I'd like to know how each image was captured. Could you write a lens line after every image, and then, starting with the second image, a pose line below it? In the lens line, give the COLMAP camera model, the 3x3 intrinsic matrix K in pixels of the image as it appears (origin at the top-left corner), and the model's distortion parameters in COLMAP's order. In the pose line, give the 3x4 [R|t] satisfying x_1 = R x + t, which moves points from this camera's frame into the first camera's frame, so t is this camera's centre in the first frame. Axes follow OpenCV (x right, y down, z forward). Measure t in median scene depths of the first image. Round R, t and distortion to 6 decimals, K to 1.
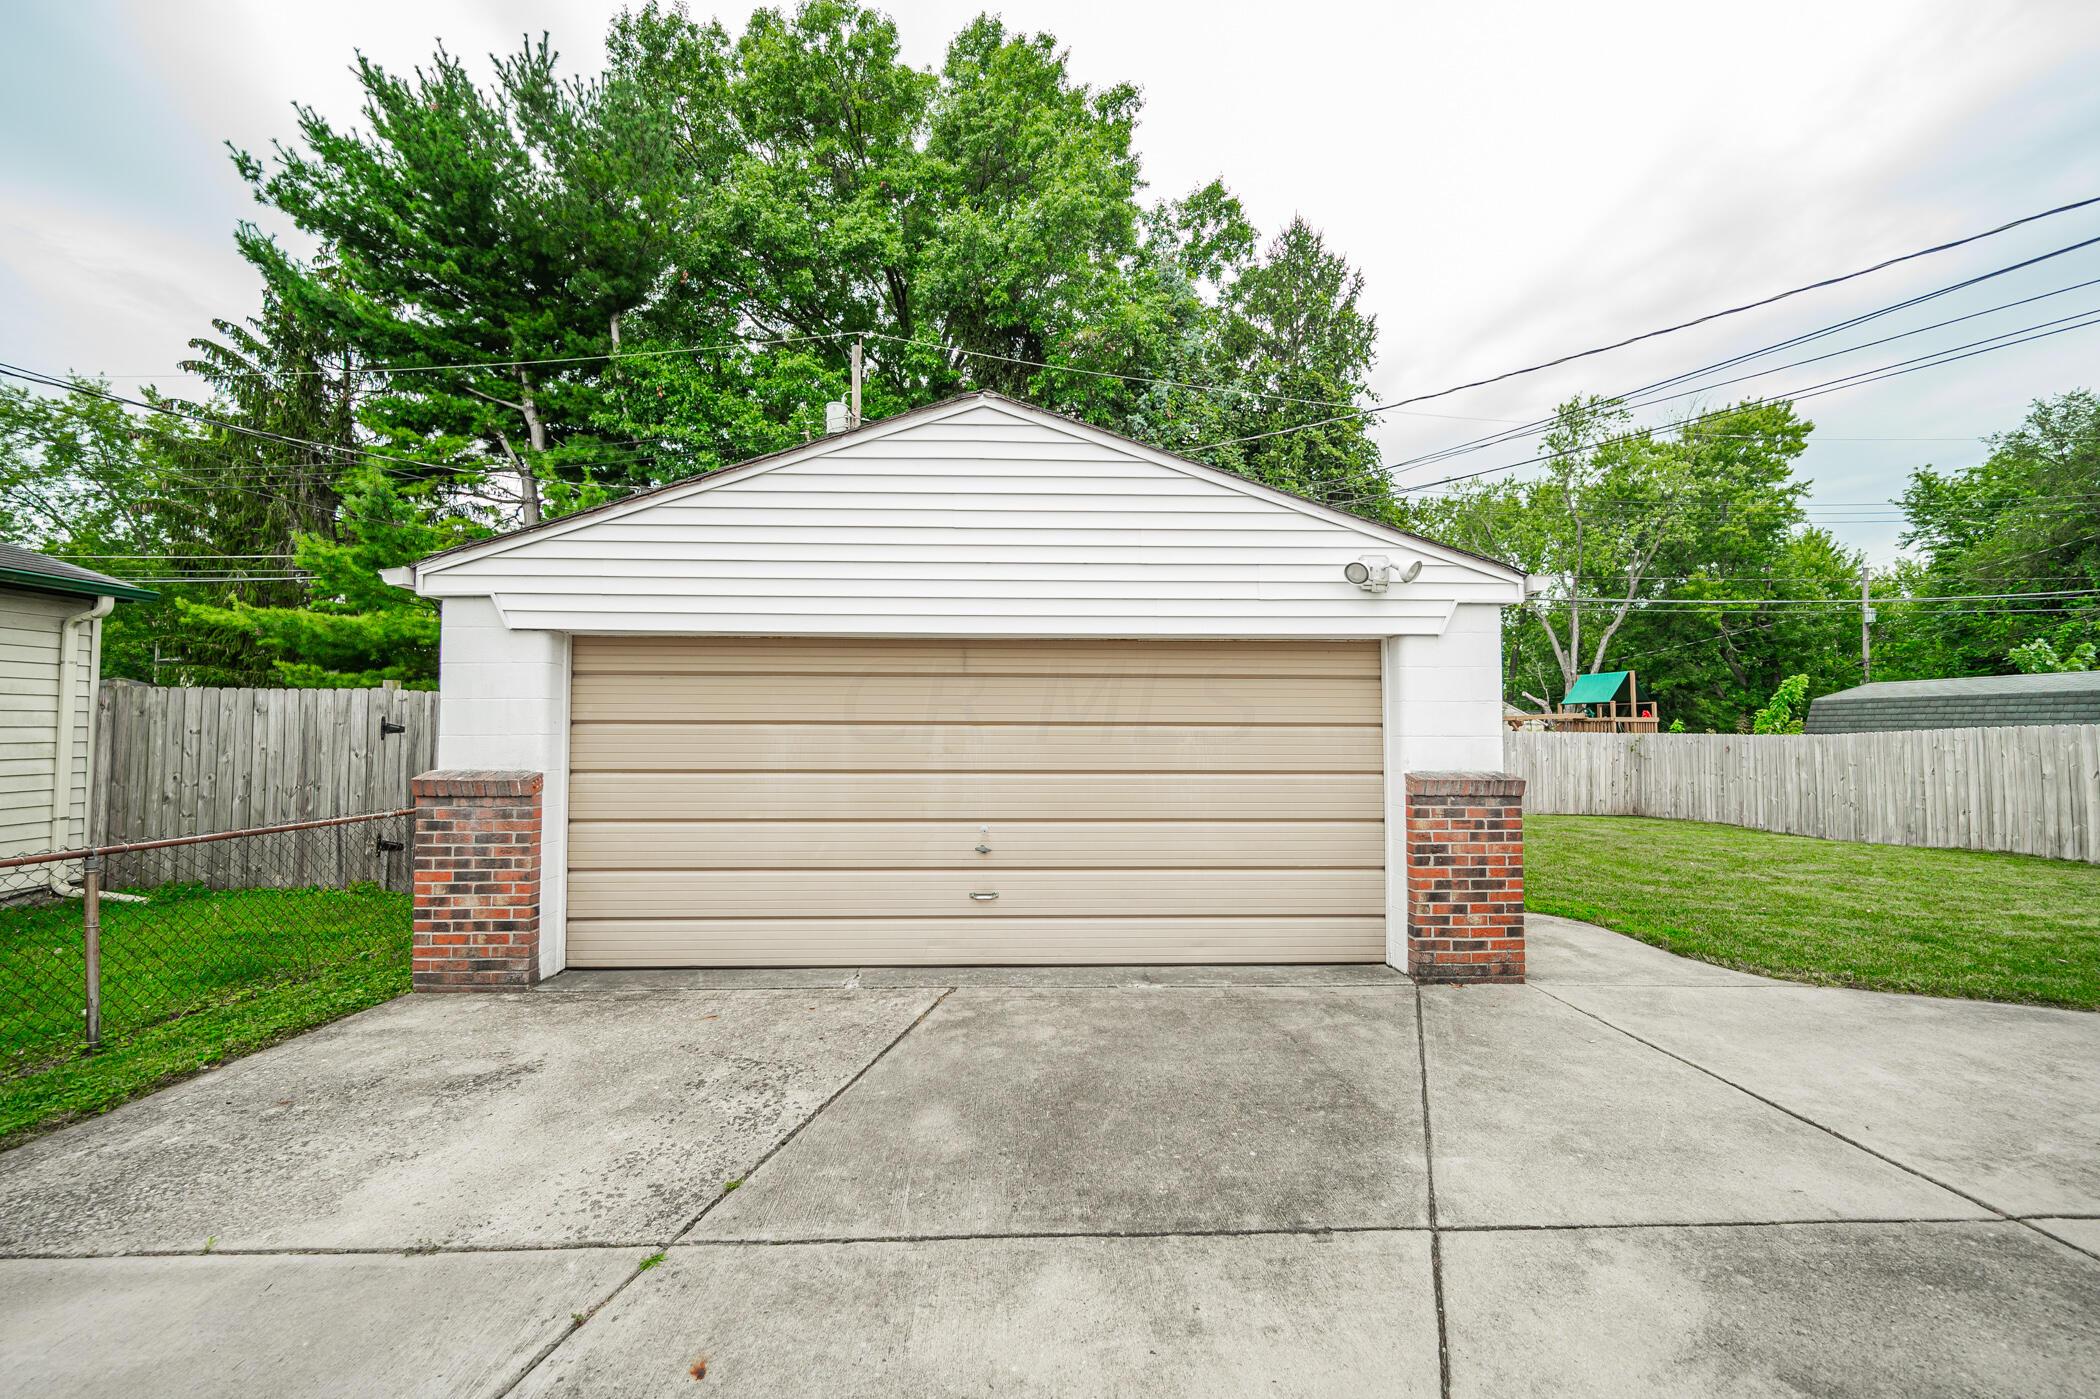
lens RADIAL K [[834.0, 0, 1050.0], [0, 834.0, 699.5], [0, 0, 1]] dist [-0.000270, -0.000020]
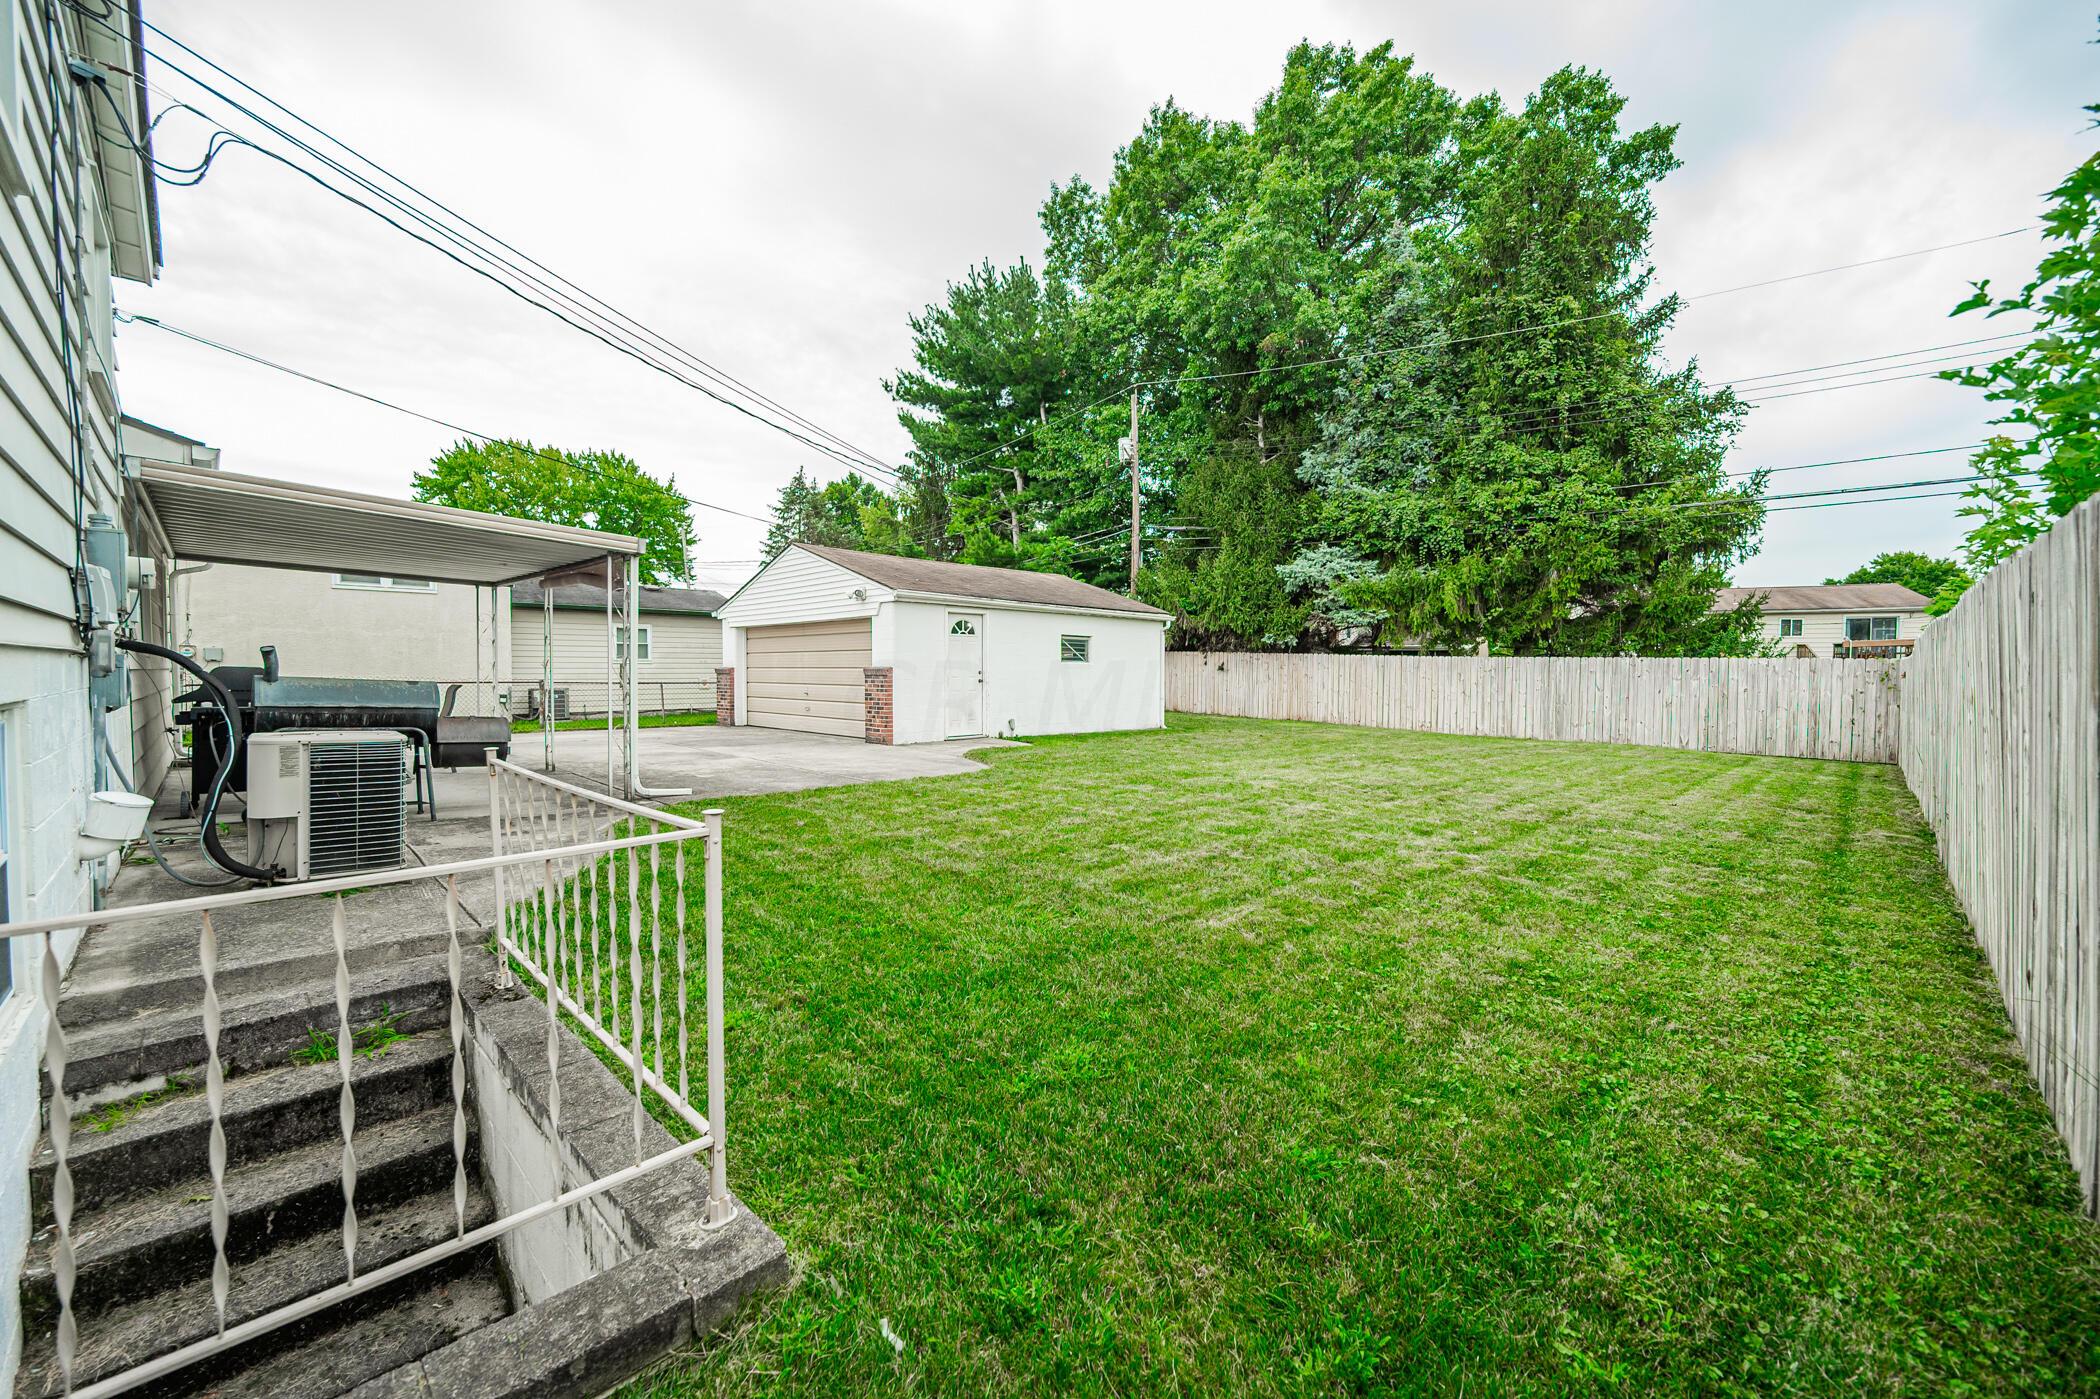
lens RADIAL K [[828.6, 0, 1045.6], [0, 828.6, 672.6], [0, 0, 1]] dist [-0.000668, -0.000063]
pose [[0.679529, 0.002516, -0.733644, 2.681076], [0.025494, 0.999309, 0.027040, 0.045865], [0.733206, -0.037078, 0.678995, -0.392071]]
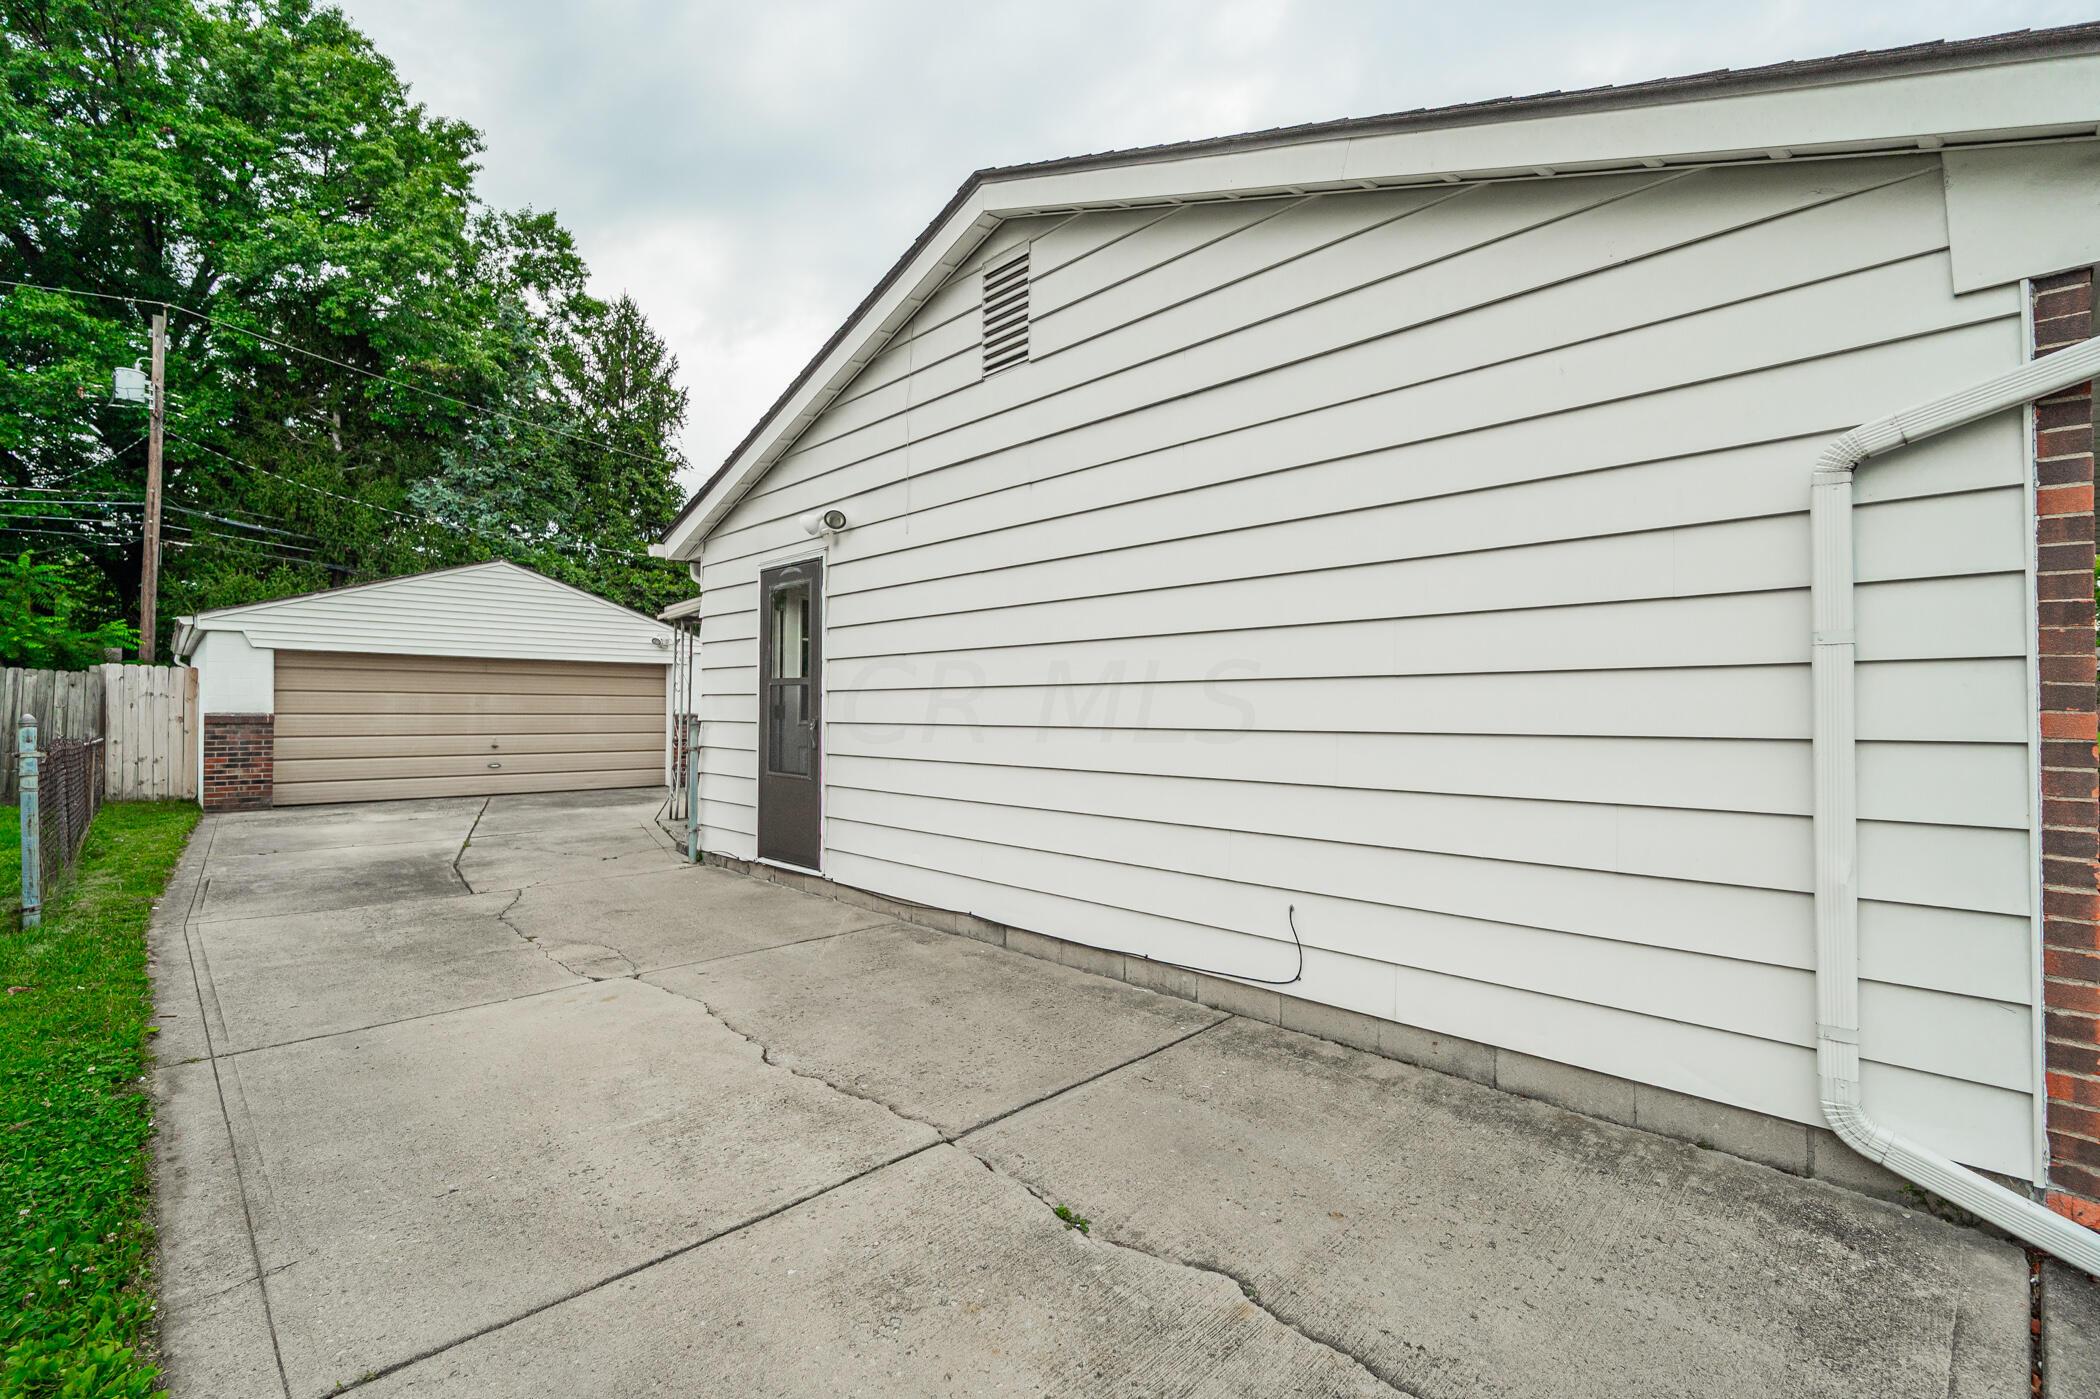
lens RADIAL K [[922.9, 0, 1050.0], [0, 922.9, 699.5], [0, 0, 1]] dist [-0.000353, -0.000286]
pose [[0.739852, 0.010312, 0.672691, -0.685933], [-0.026569, 0.999550, 0.013900, -0.035118], [-0.672245, -0.028157, 0.739793, -2.047697]]
